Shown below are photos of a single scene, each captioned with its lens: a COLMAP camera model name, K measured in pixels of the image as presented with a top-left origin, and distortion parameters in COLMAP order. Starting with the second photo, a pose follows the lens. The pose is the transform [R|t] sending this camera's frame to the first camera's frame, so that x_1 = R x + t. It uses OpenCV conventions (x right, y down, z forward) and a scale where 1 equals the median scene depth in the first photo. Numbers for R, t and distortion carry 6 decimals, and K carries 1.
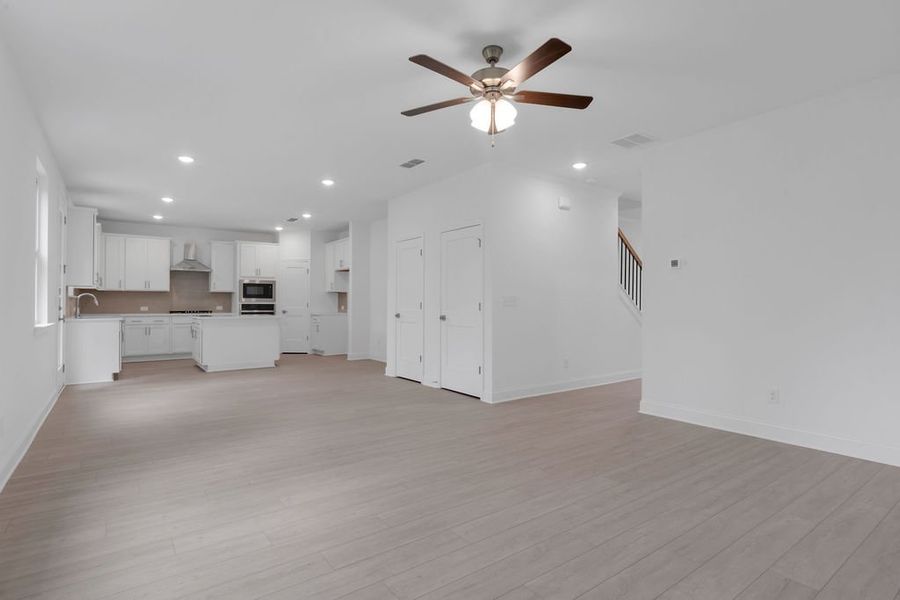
lens RADIAL K [[458.8, 0, 444.4], [0, 458.8, 300.1], [0, 0, 1]] dist [-0.004032, -0.000017]
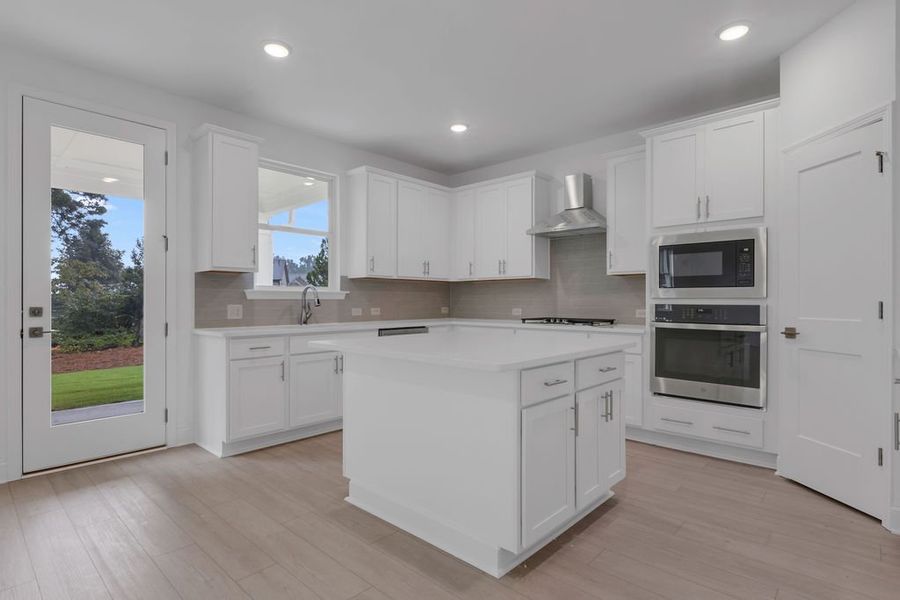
lens RADIAL K [[458.8, 0, 444.2], [0, 458.8, 300.3], [0, 0, 1]] dist [-0.004032, -0.000017]
pose [[0.194375, -0.003473, -0.980921, -0.124404], [0.006627, 0.999976, -0.002228, 0.005065], [0.980905, -0.006068, 0.194393, 0.778360]]
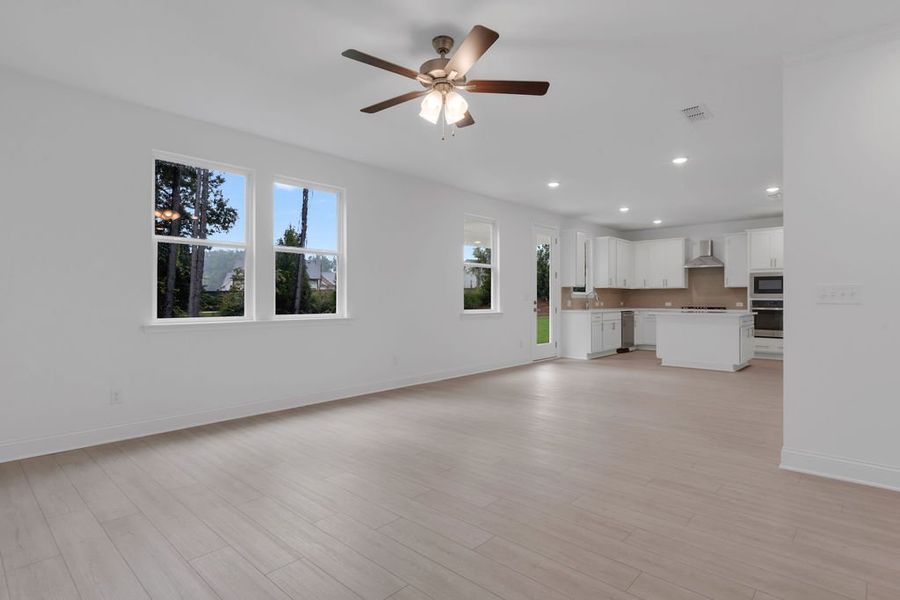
lens RADIAL K [[458.8, 0, 446.8], [0, 458.8, 297.7], [0, 0, 1]] dist [-0.004032, -0.000017]
pose [[0.200268, -0.004178, -0.979732, 0.316879], [0.005627, 0.999979, -0.003115, 0.002982], [0.979725, -0.004889, 0.200287, 0.241365]]
